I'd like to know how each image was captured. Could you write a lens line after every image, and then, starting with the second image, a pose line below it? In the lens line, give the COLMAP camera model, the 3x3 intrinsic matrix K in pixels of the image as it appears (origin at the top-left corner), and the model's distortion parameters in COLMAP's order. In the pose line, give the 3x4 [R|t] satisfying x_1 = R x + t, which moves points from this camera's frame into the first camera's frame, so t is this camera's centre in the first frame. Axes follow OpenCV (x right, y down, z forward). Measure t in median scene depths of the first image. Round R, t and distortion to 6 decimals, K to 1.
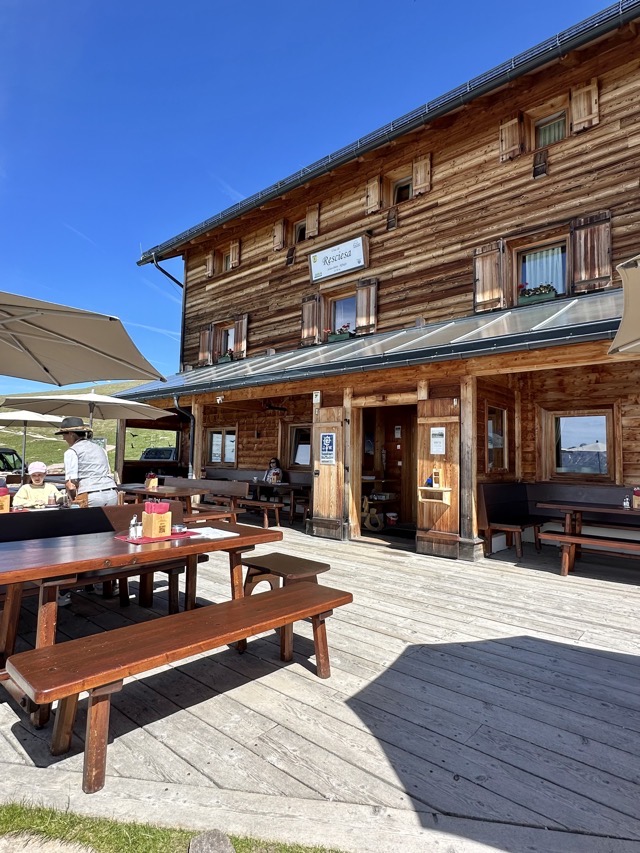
lens RADIAL K [[478.7, 0, 317.7], [0, 478.7, 425.1], [0, 0, 1]] dist [-0.000346, 0.000327]
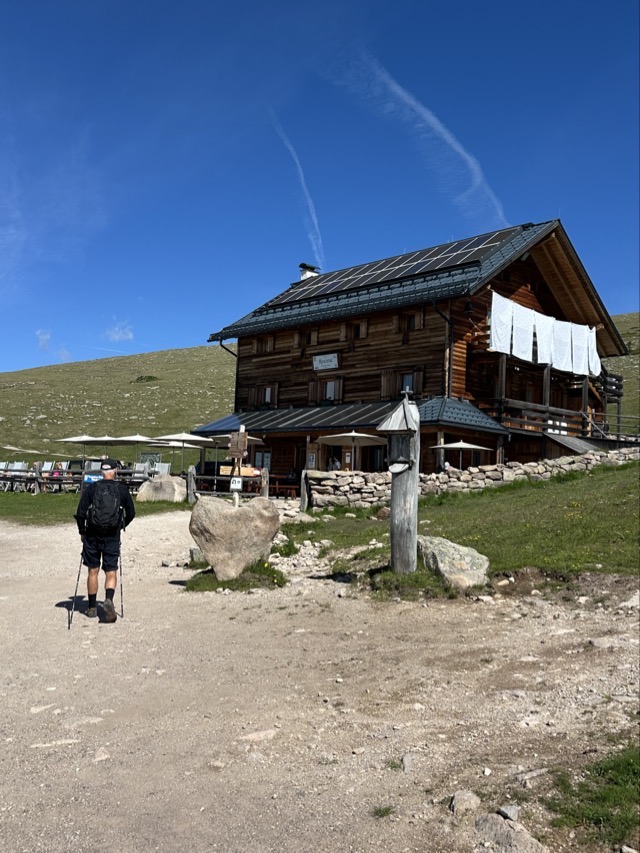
lens RADIAL K [[818.6, 0, 320.6], [0, 818.6, 427.0], [0, 0, 1]] dist [0.002478, 0.000000]
pose [[0.996206, 0.010693, -0.086372, 0.292600], [-0.011205, 0.999922, -0.005447, -0.068085], [0.086307, 0.006394, 0.996248, -2.151848]]
